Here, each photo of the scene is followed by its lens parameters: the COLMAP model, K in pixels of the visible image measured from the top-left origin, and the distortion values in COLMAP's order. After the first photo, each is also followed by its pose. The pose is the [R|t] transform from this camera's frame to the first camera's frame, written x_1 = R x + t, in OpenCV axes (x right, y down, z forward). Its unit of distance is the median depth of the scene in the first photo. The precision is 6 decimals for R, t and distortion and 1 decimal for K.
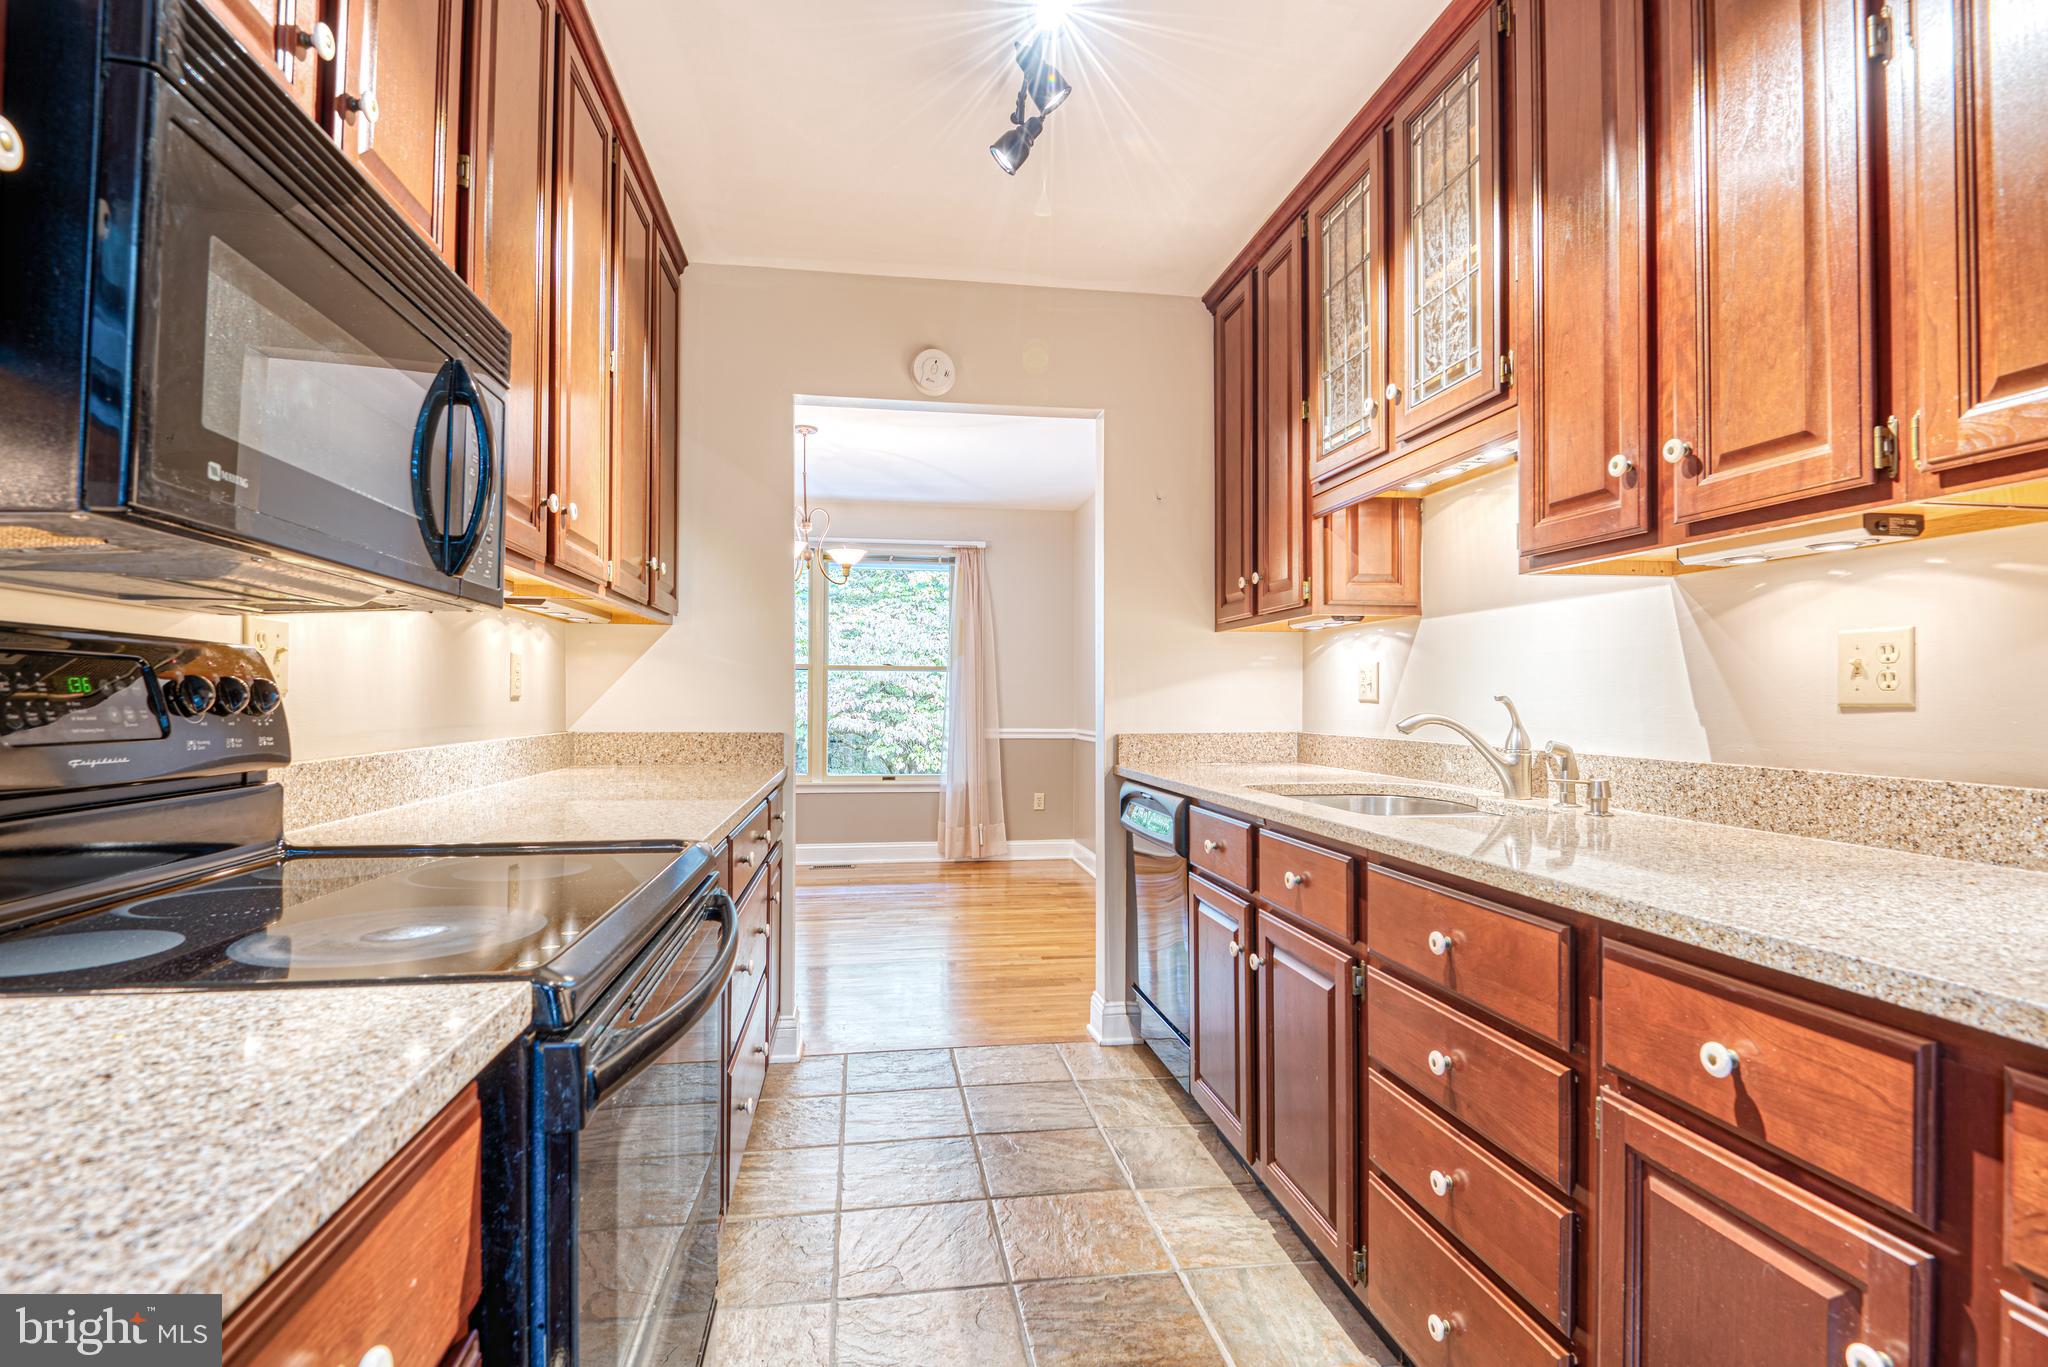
lens RADIAL K [[1004.3, 0, 1024.9], [0, 1004.3, 691.5], [0, 0, 1]] dist [-0.005176, -0.000956]
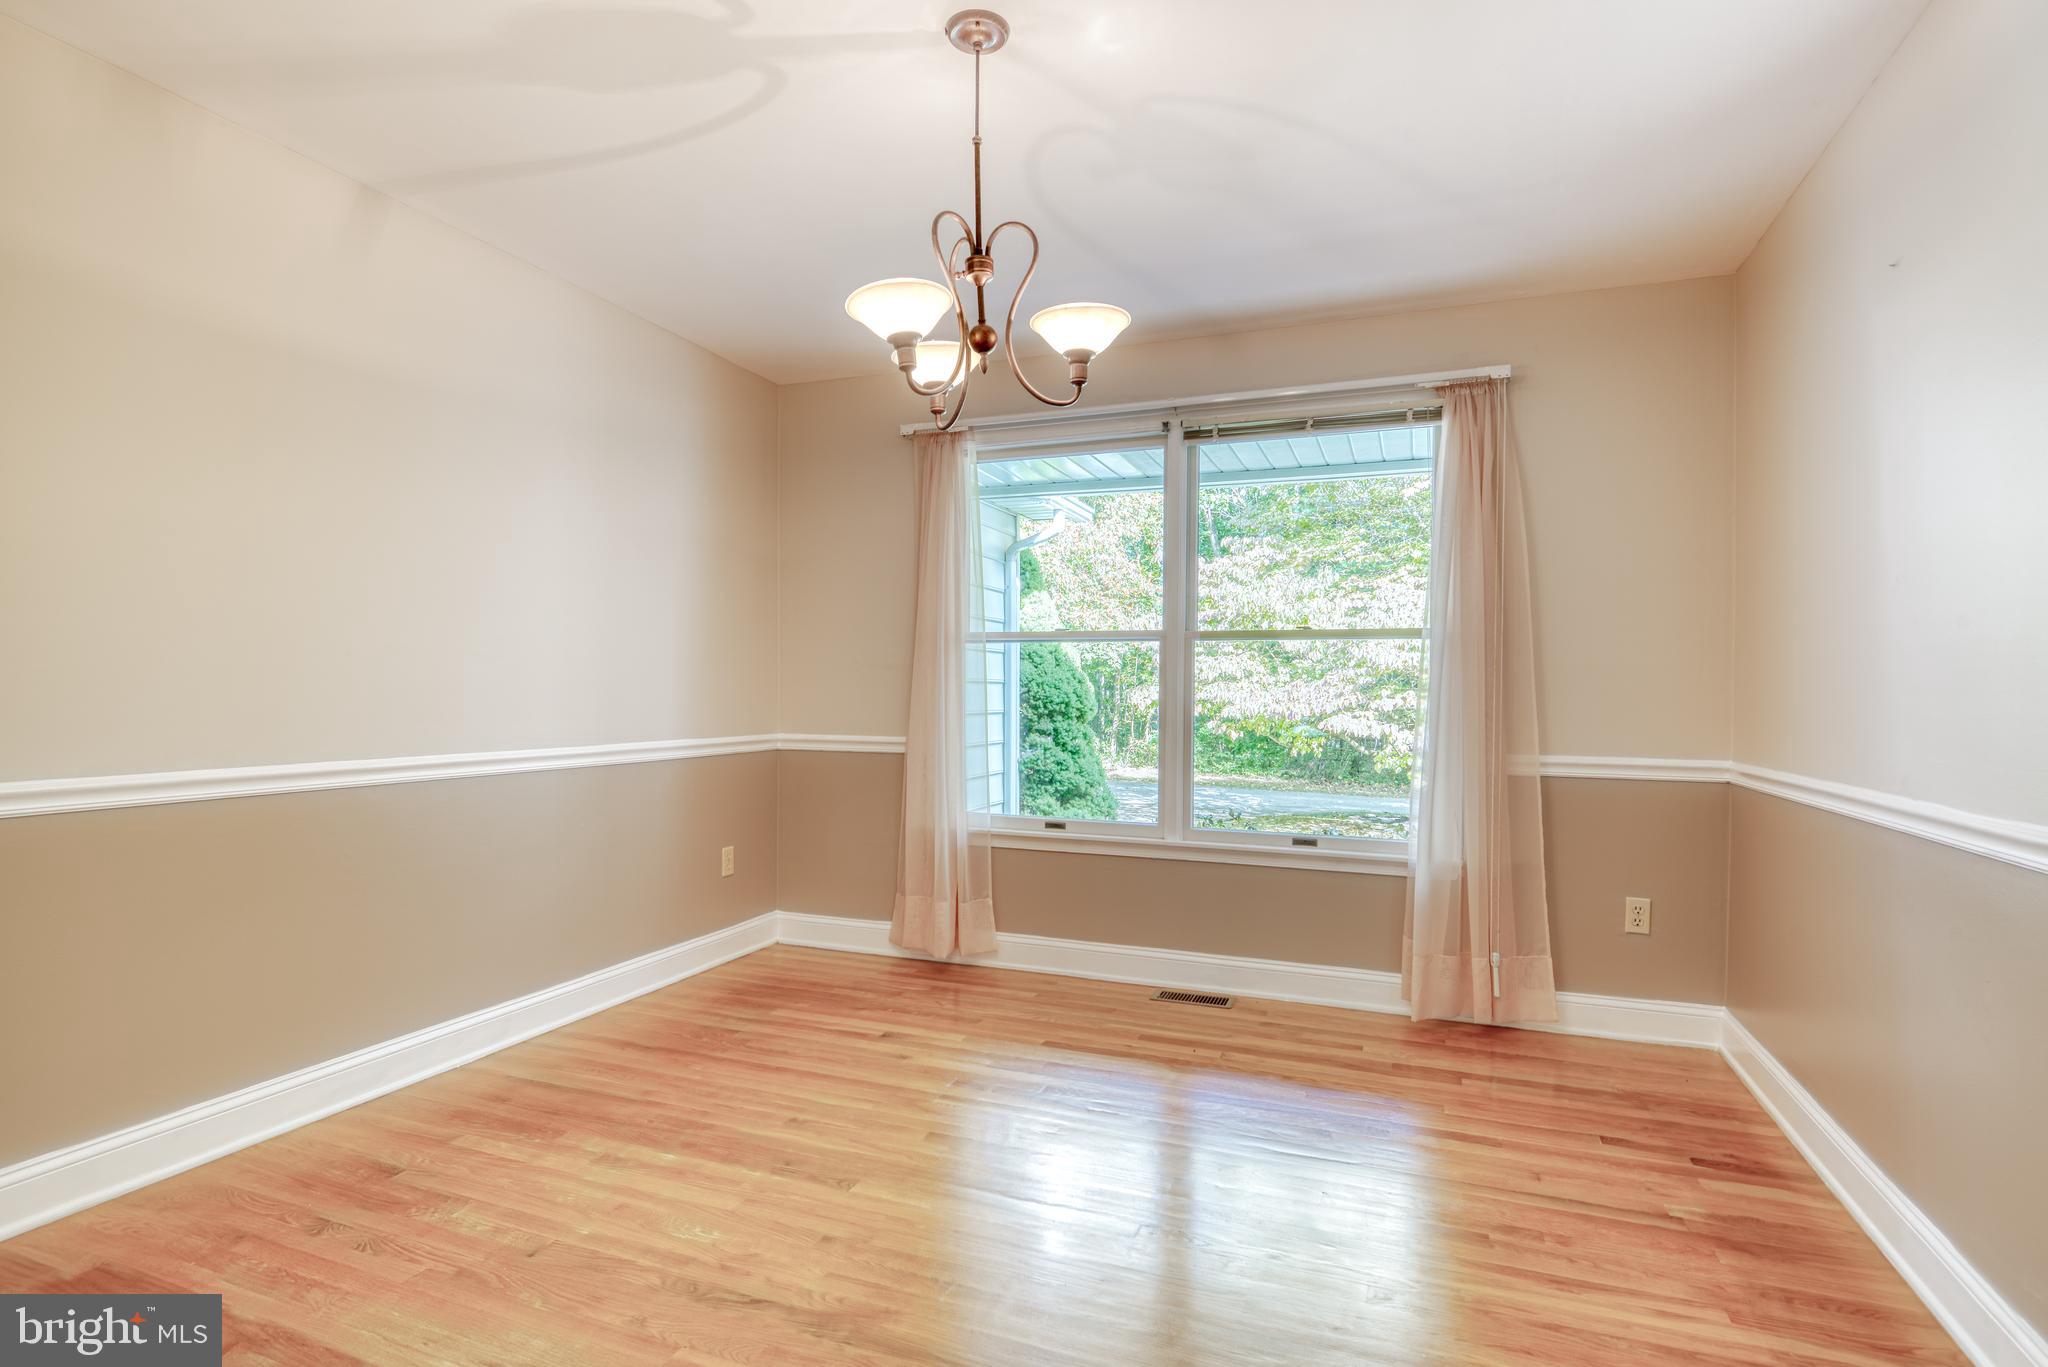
lens RADIAL K [[1001.8, 0, 1024.7], [0, 1001.8, 693.3], [0, 0, 1]] dist [-0.001985, -0.002232]
pose [[0.861137, 0.010993, -0.508253, 0.004660], [-0.006616, 0.999924, 0.010418, 0.002651], [0.508329, -0.005609, 0.861145, 0.459539]]
